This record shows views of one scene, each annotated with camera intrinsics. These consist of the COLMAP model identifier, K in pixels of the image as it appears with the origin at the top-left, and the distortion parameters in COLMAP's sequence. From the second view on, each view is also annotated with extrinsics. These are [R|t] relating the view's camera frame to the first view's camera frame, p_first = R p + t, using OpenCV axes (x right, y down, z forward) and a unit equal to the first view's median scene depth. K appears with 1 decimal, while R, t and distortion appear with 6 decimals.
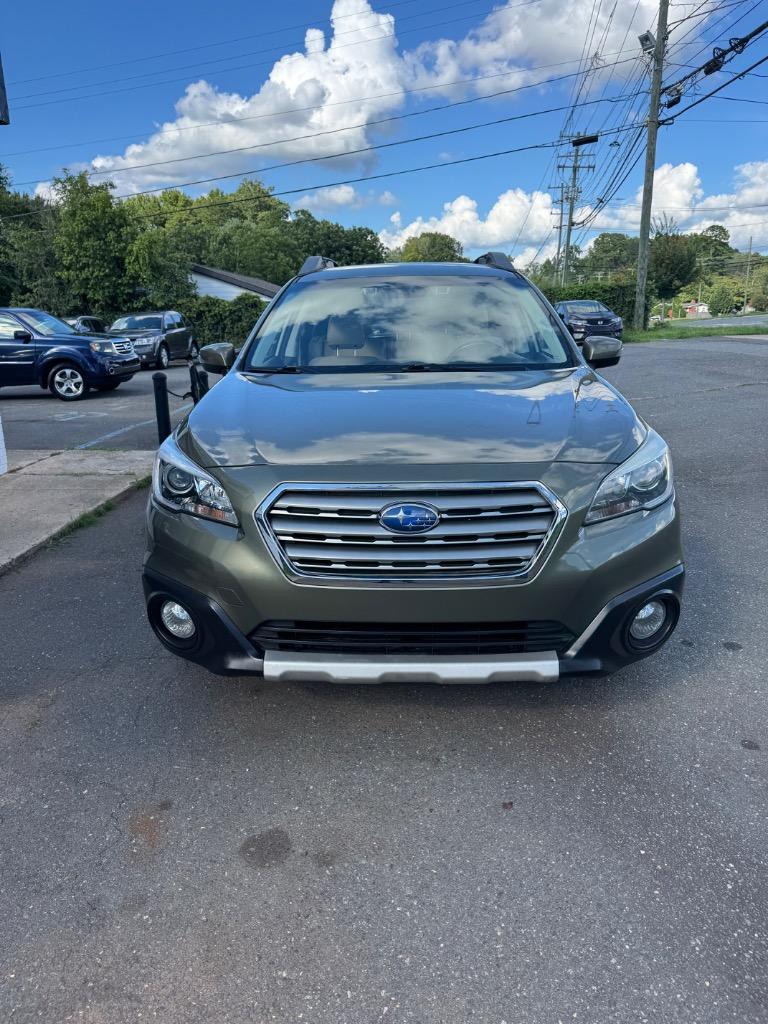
lens RADIAL K [[725.0, 0, 377.0], [0, 725.0, 521.4], [0, 0, 1]] dist [-0.019130, -0.006552]
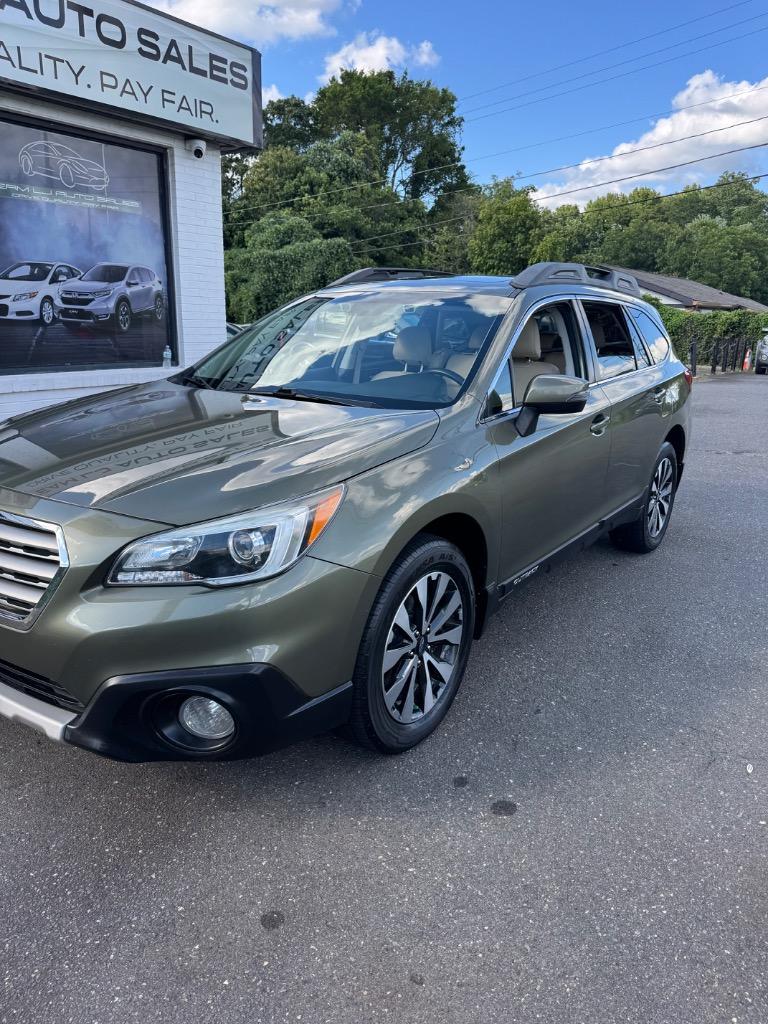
lens RADIAL K [[725.0, 0, 385.9], [0, 725.0, 517.4], [0, 0, 1]] dist [-0.019130, -0.006552]
pose [[0.833193, 0.173682, -0.525000, 0.908305], [-0.175605, 0.983356, 0.046625, -0.158176], [0.524360, 0.053345, 0.849824, 0.378049]]
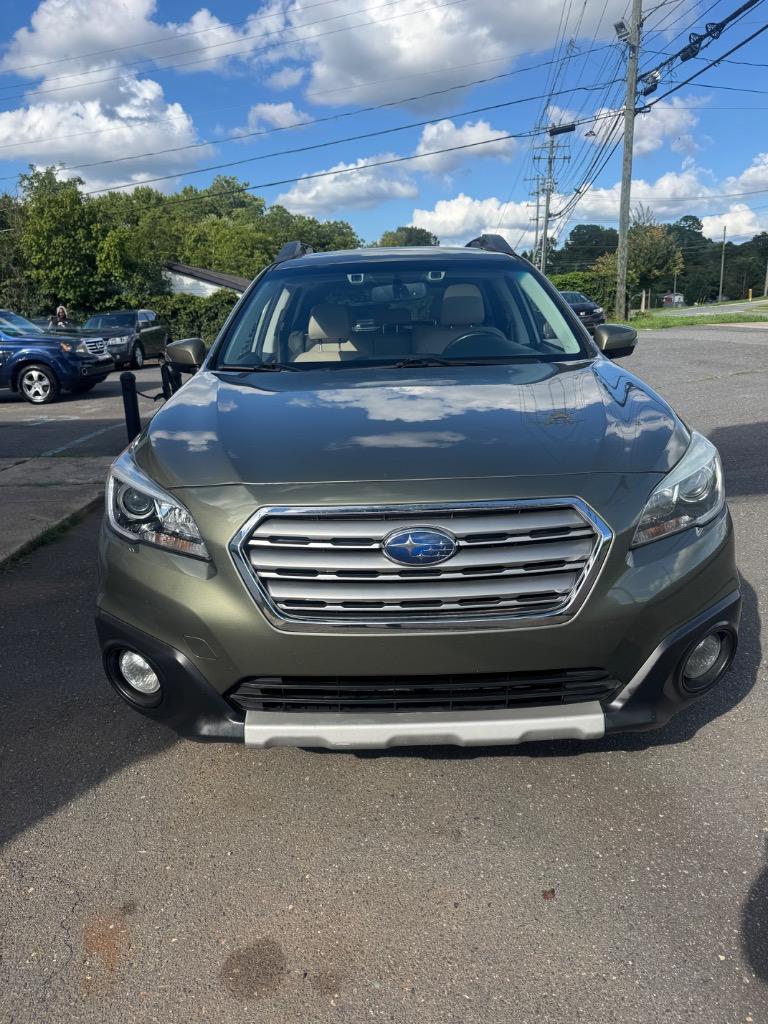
lens RADIAL K [[725.0, 0, 381.4], [0, 725.0, 519.9], [0, 0, 1]] dist [-0.019130, -0.006552]
pose [[0.999248, -0.025705, 0.029043, -0.018345], [0.025588, 0.999663, 0.004395, -0.034428], [-0.029147, -0.003648, 0.999568, 0.162024]]
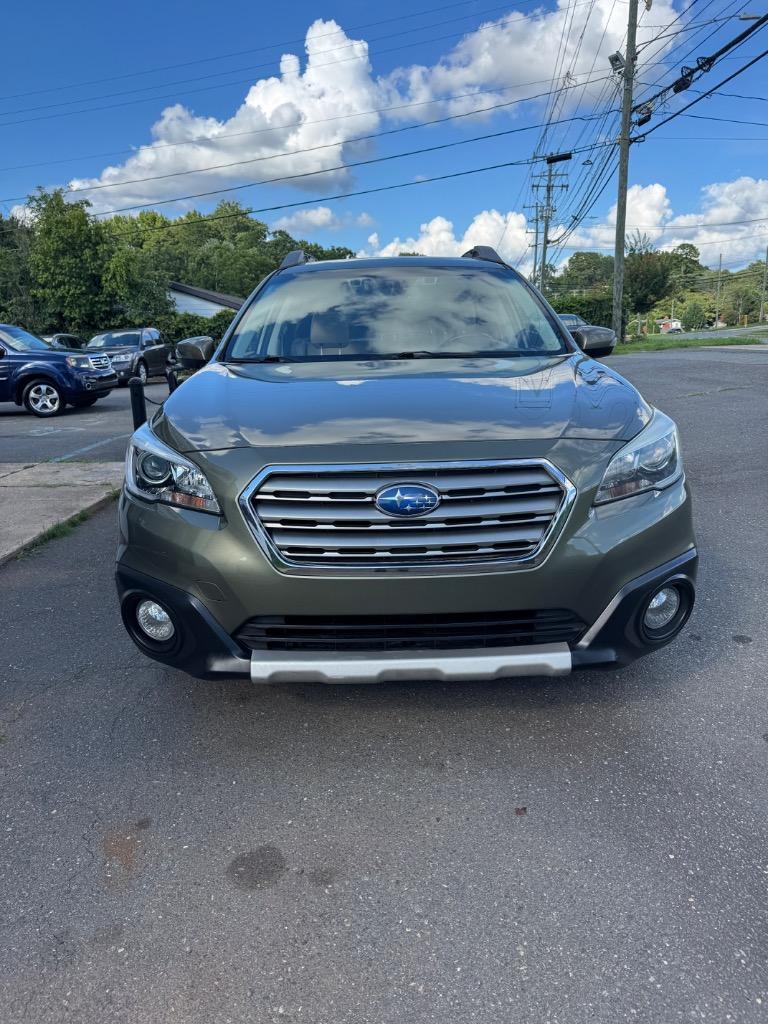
lens RADIAL K [[725.0, 0, 386.0], [0, 725.0, 519.1], [0, 0, 1]] dist [-0.019130, -0.006552]
pose [[0.999169, -0.018551, 0.036304, -0.014075], [0.019550, 0.999435, -0.027358, 0.038146], [-0.035776, 0.028045, 0.998966, 0.068986]]
